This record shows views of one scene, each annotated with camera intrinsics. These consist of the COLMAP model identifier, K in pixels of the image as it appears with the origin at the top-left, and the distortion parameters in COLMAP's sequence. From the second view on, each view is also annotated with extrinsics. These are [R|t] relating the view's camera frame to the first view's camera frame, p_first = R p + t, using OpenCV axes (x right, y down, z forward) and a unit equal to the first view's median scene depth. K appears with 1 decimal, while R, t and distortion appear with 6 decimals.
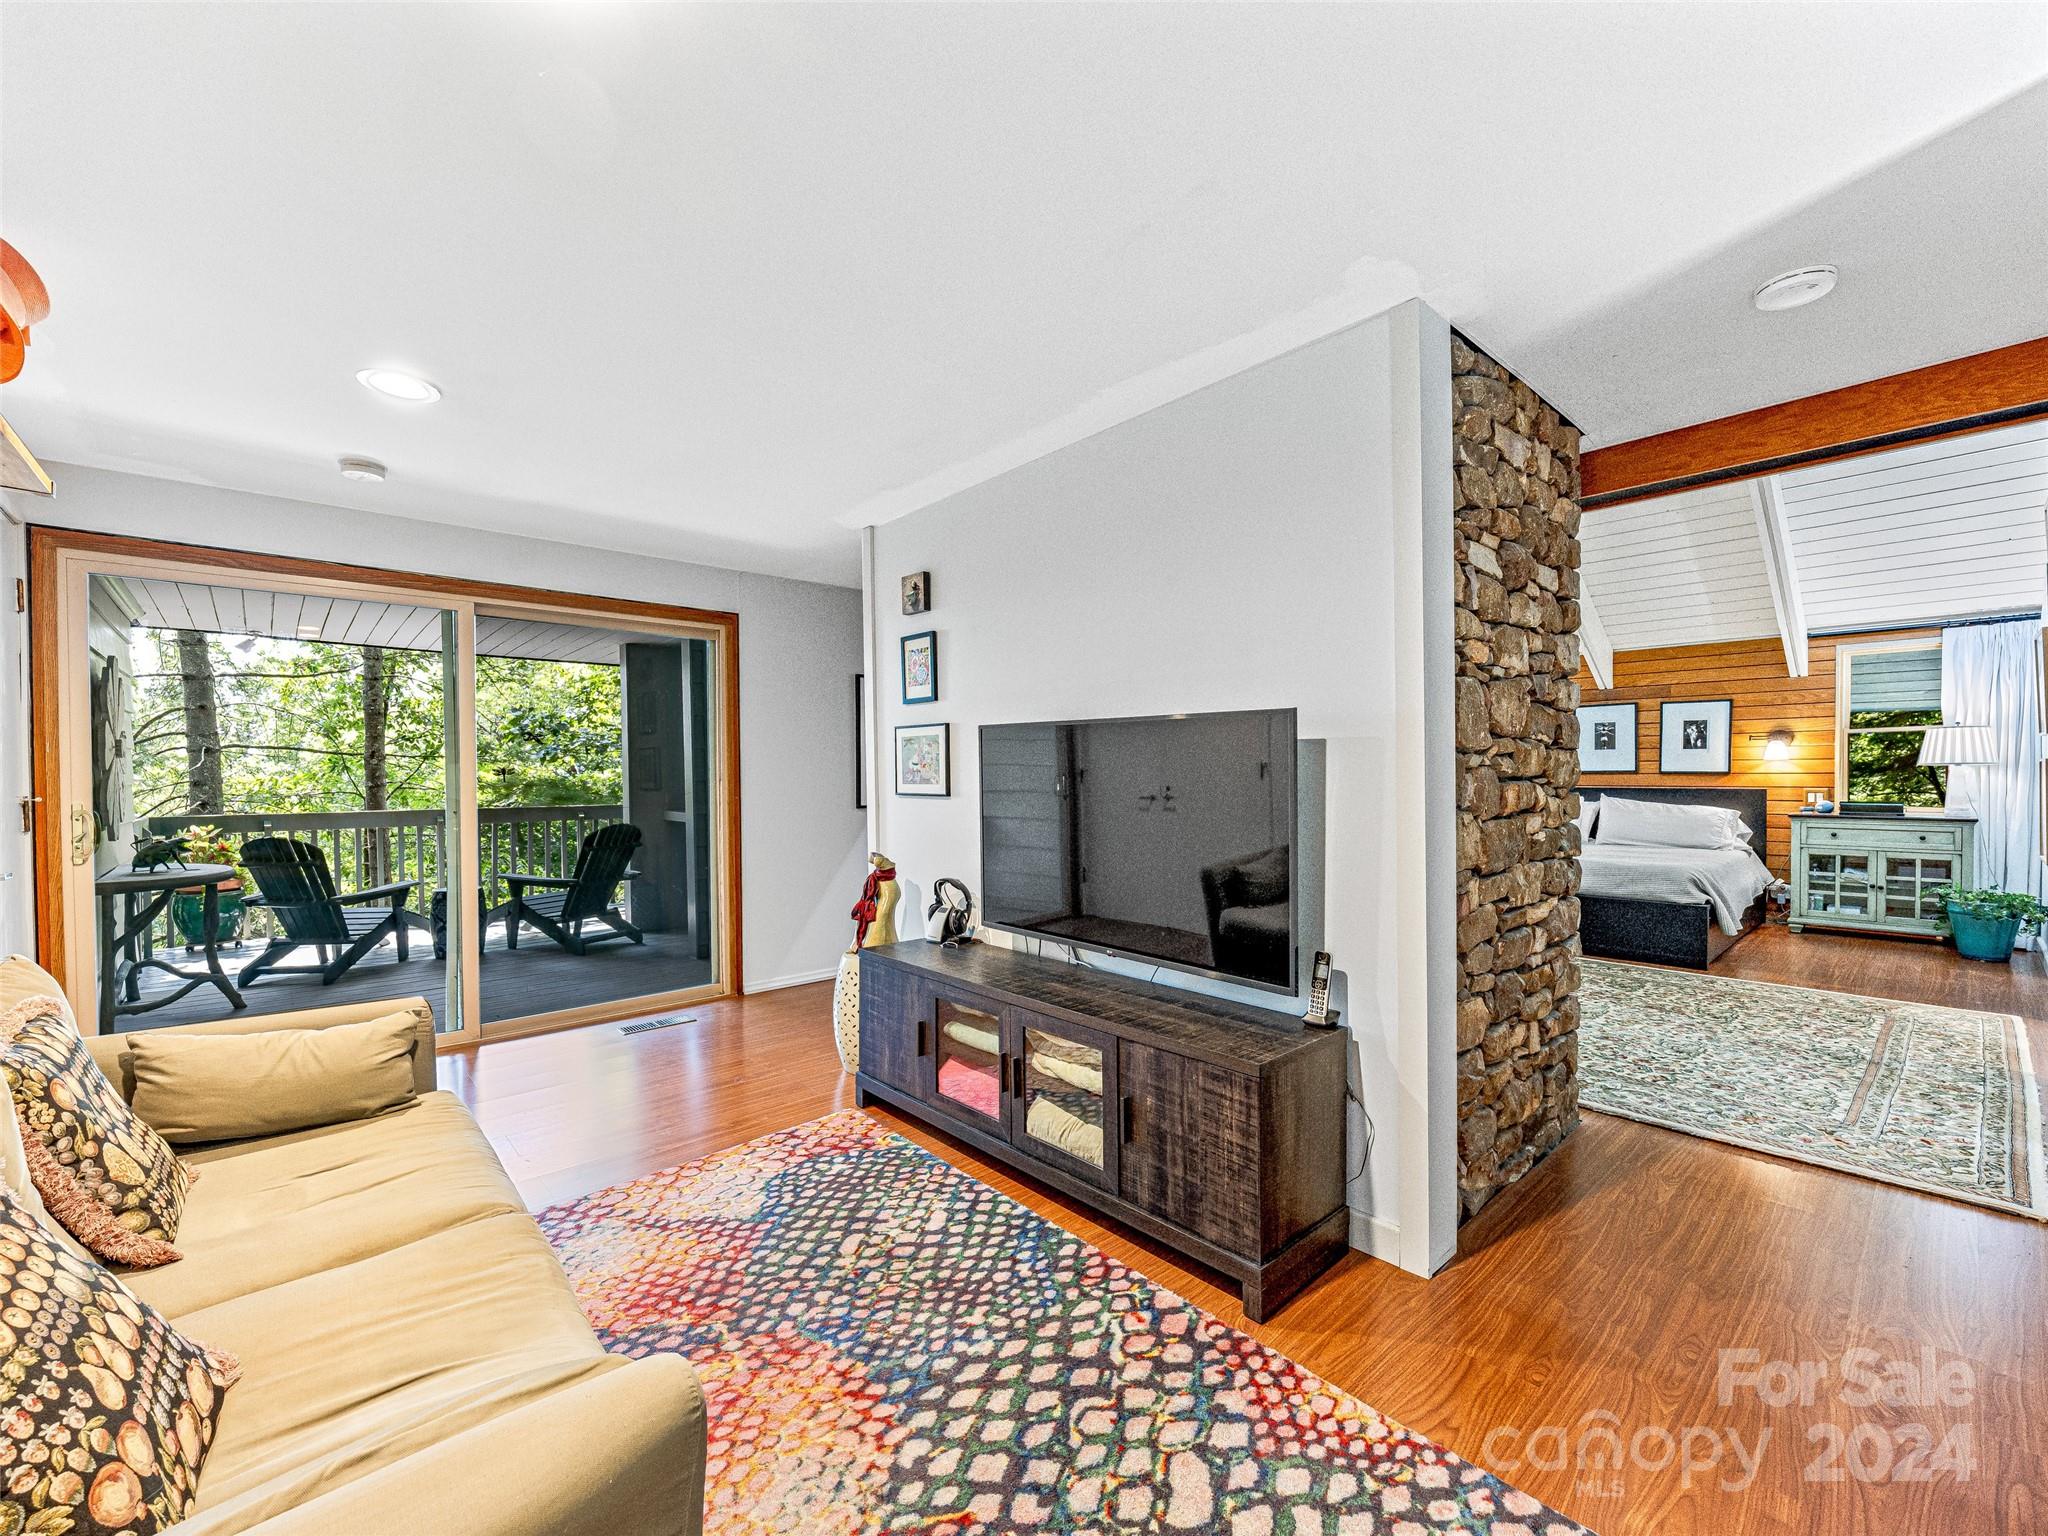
lens RADIAL K [[841.1, 0, 1035.8], [0, 841.1, 781.7], [0, 0, 1]] dist [0.001348, -0.000991]
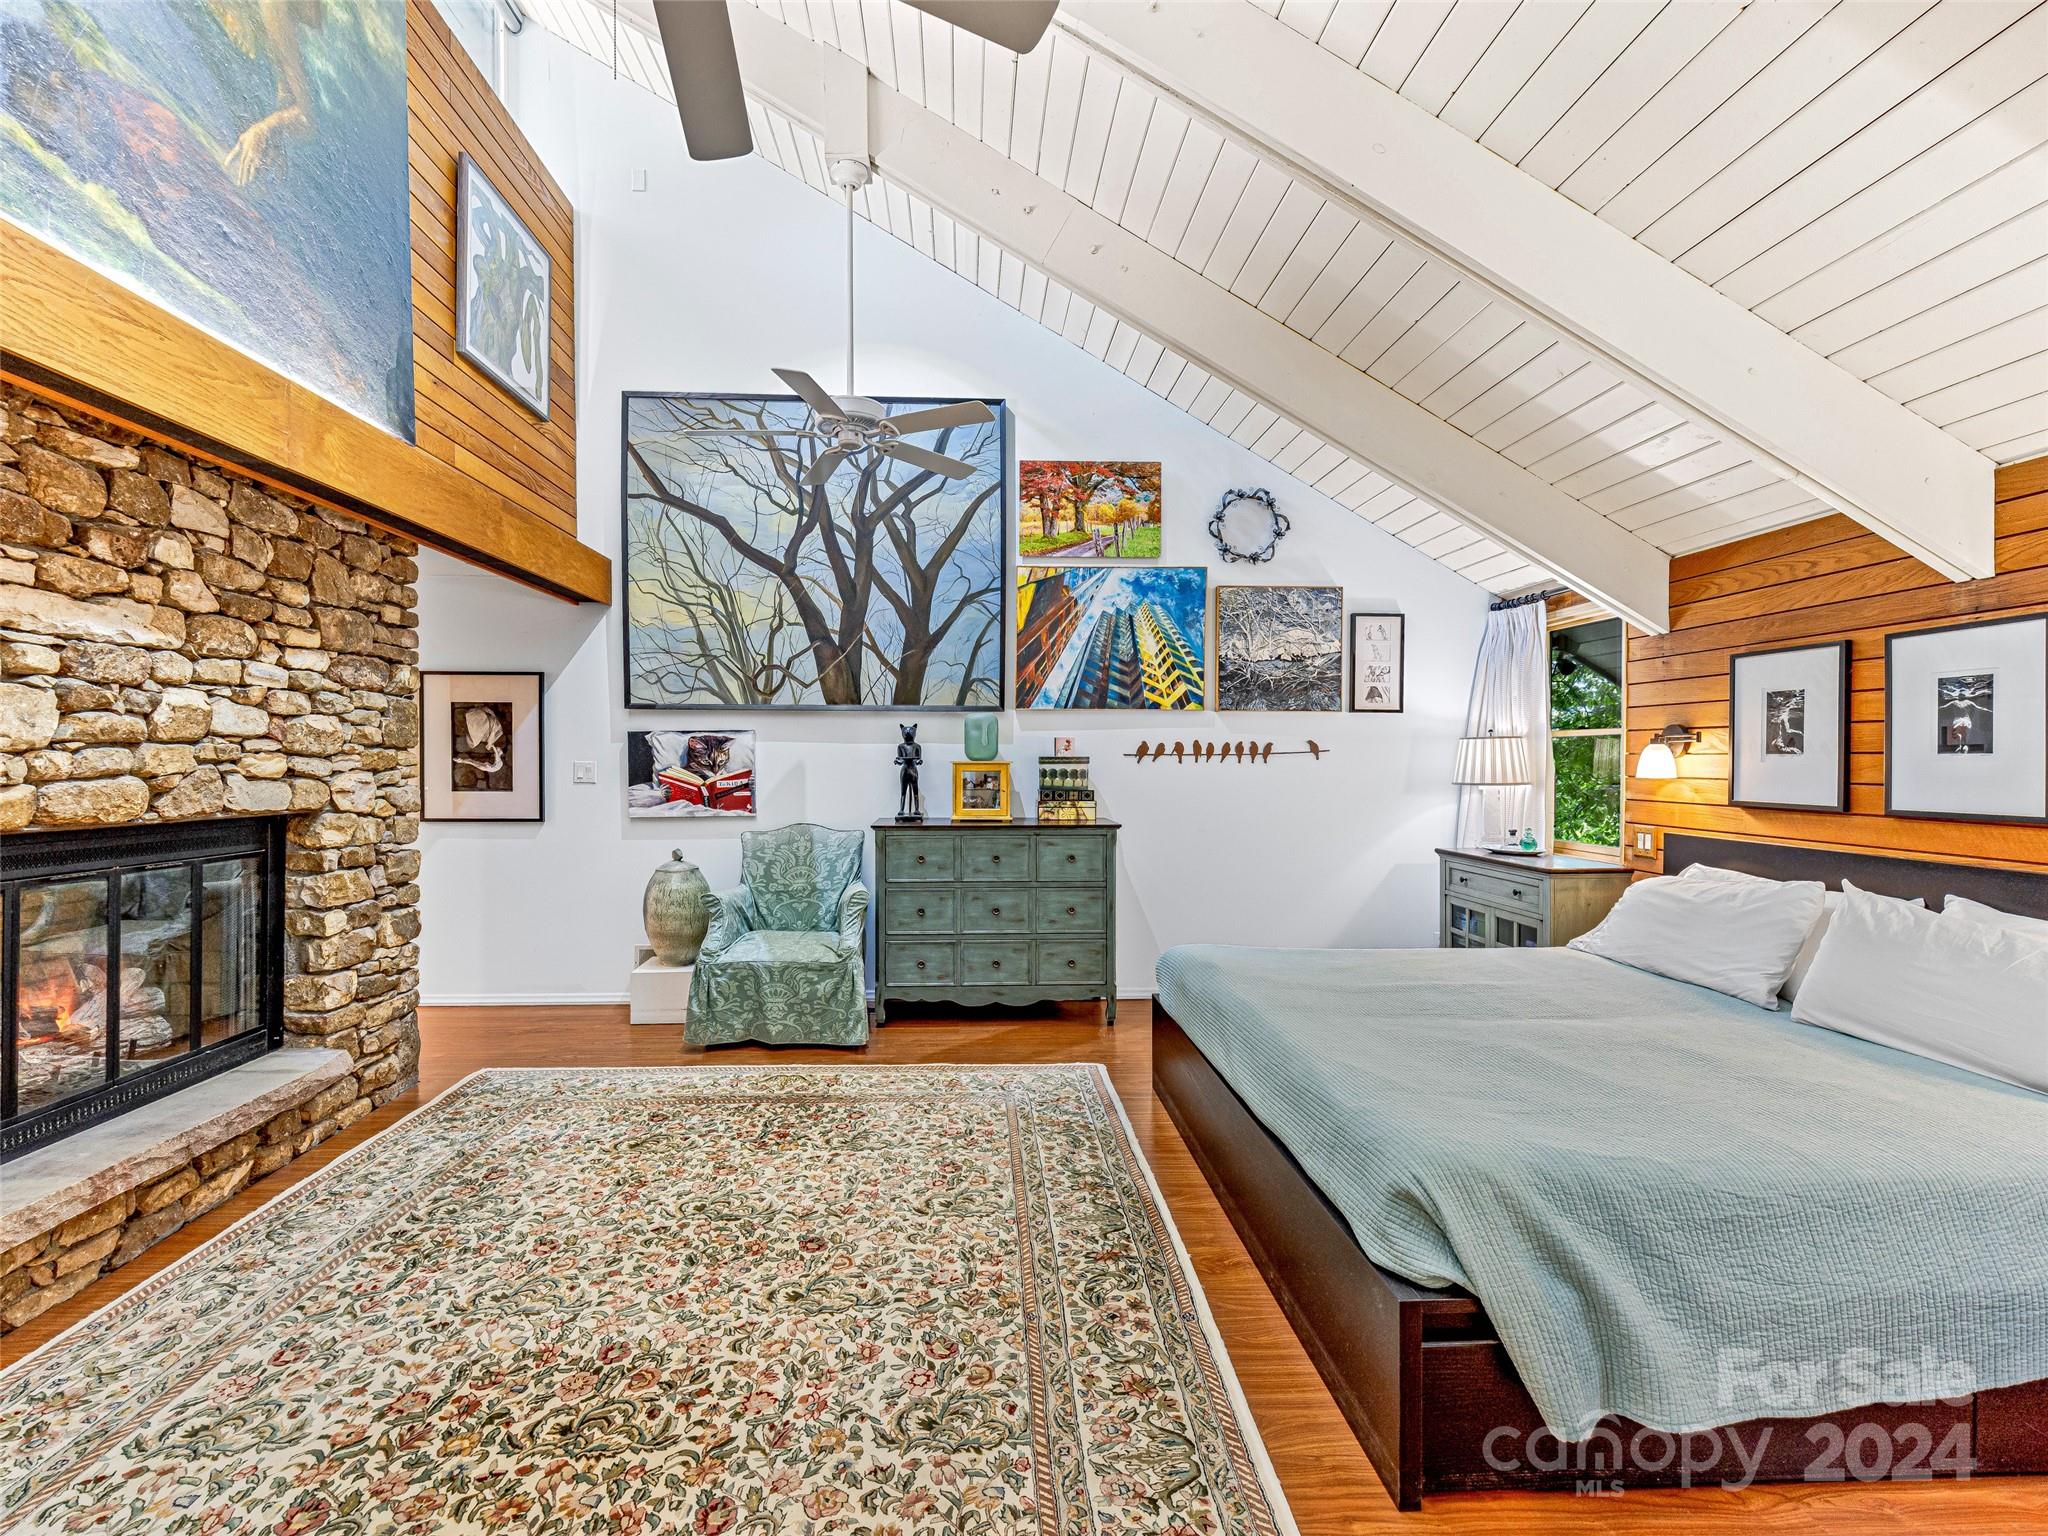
lens RADIAL K [[899.1, 0, 1013.7], [0, 899.1, 765.2], [0, 0, 1]] dist [0.016685, -0.002854]
pose [[0.767552, 0.012816, -0.640859, 0.715576], [-0.011637, 0.999914, 0.006059, -0.036438], [0.640881, 0.002807, 0.767635, 0.535070]]
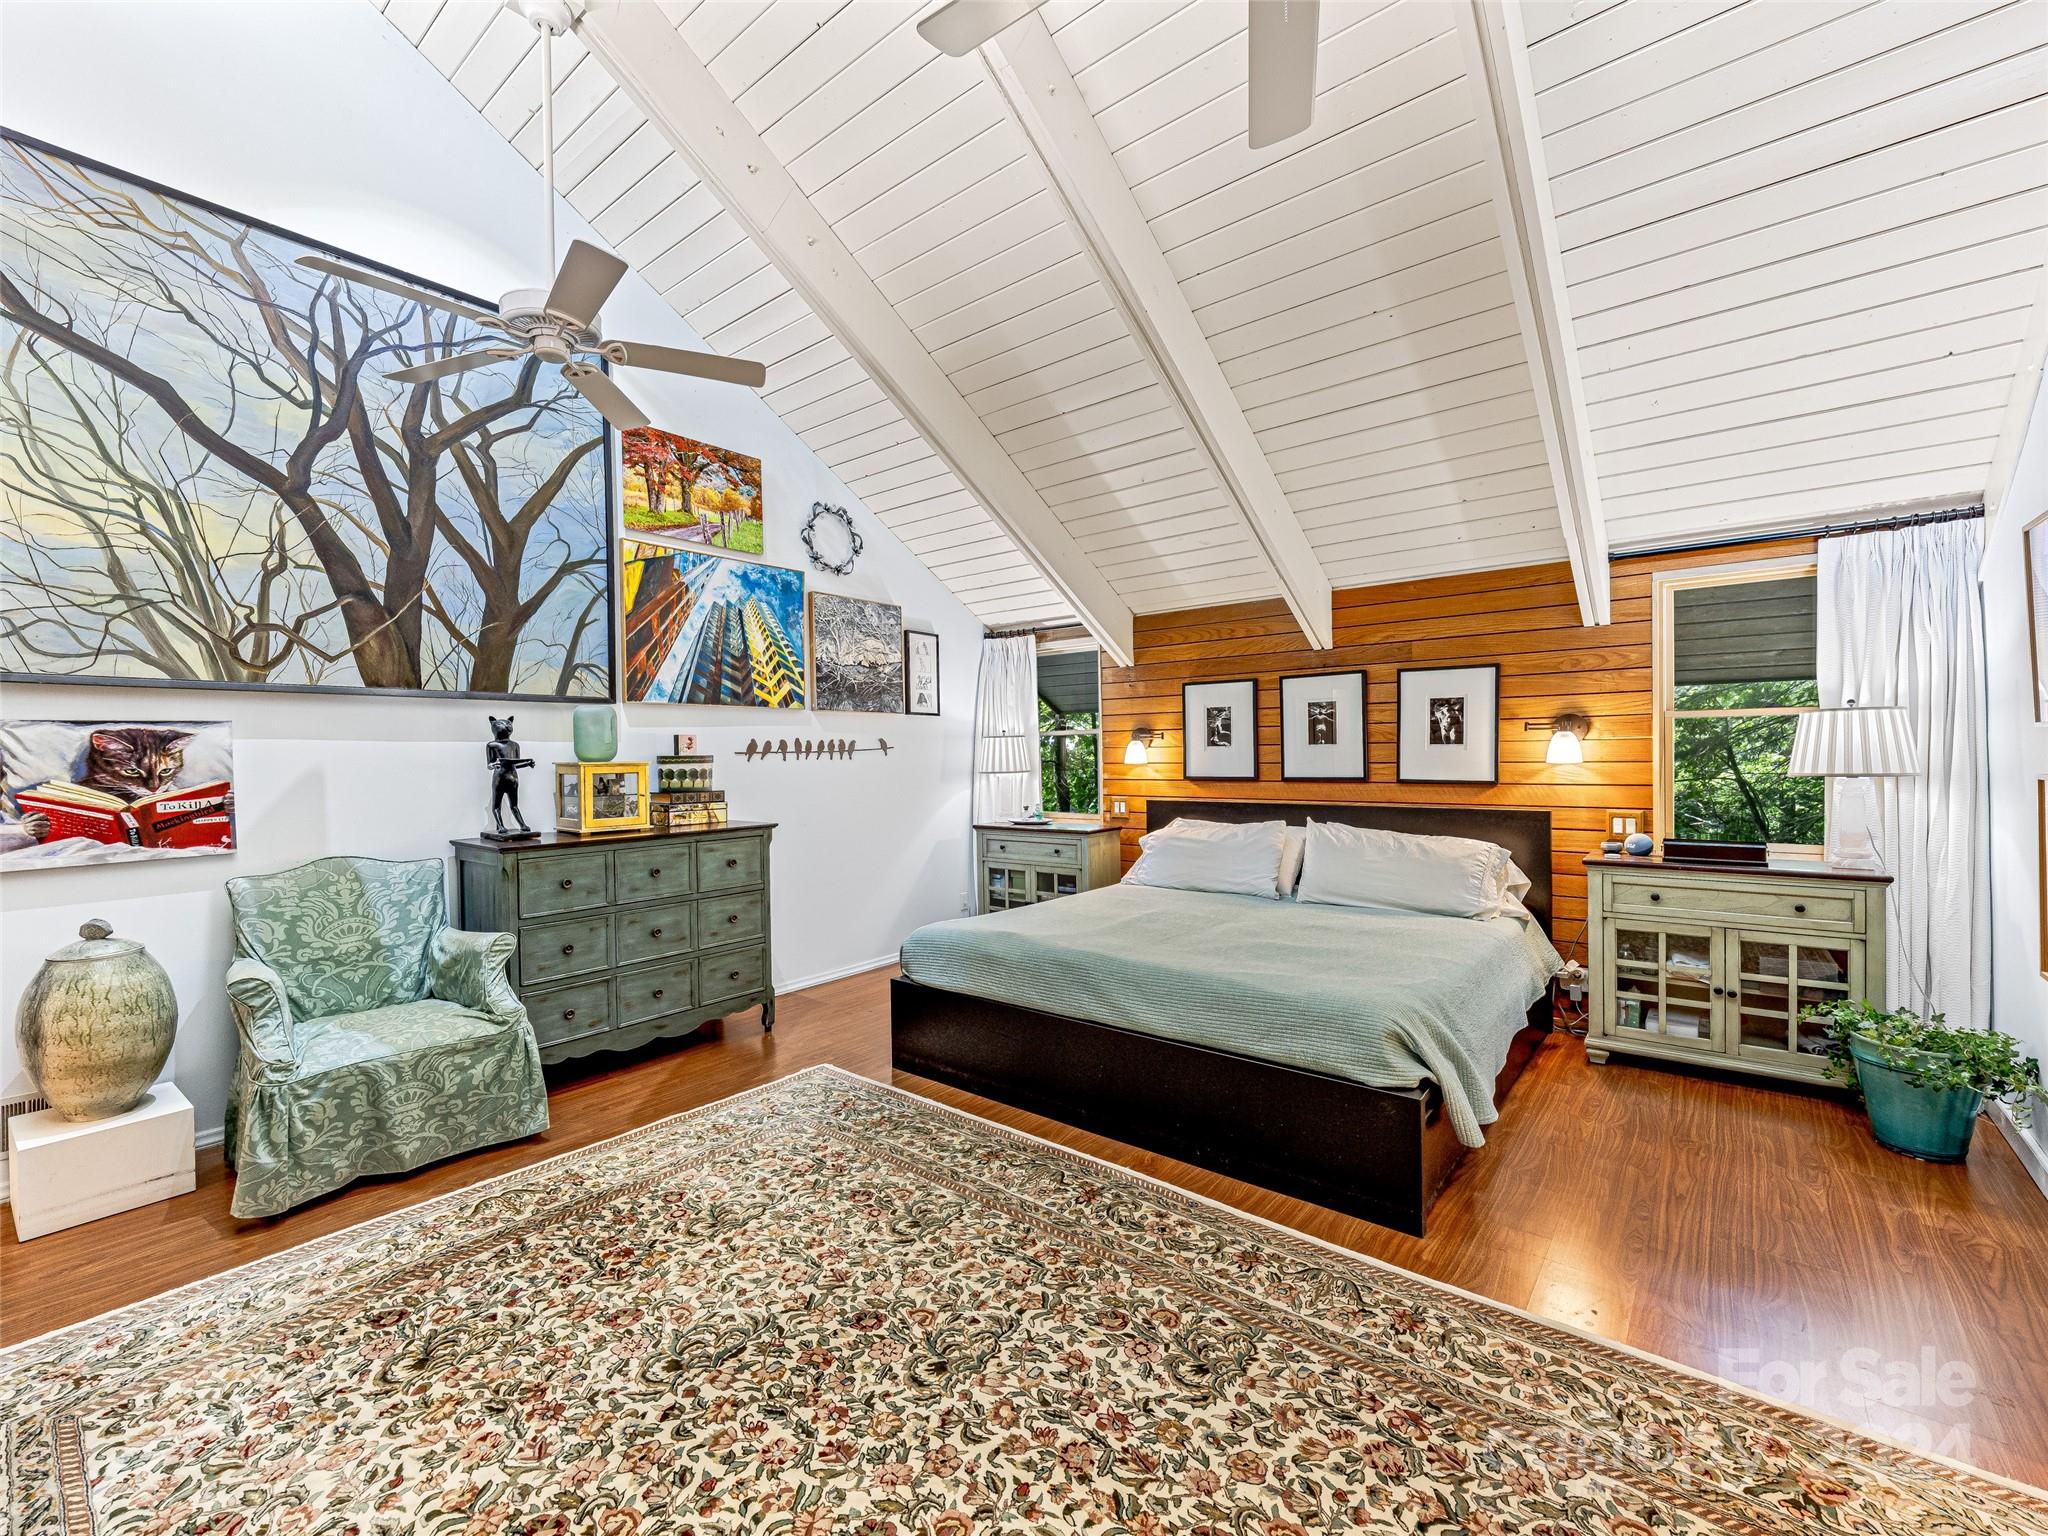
lens RADIAL K [[841.1, 0, 1015.9], [0, 841.1, 757.4], [0, 0, 1]] dist [0.001348, -0.000991]
pose [[0.991971, -0.009921, 0.126076, 0.426889], [0.010696, 0.999928, -0.005470, -0.031853], [-0.126013, 0.006775, 0.992005, 0.465304]]
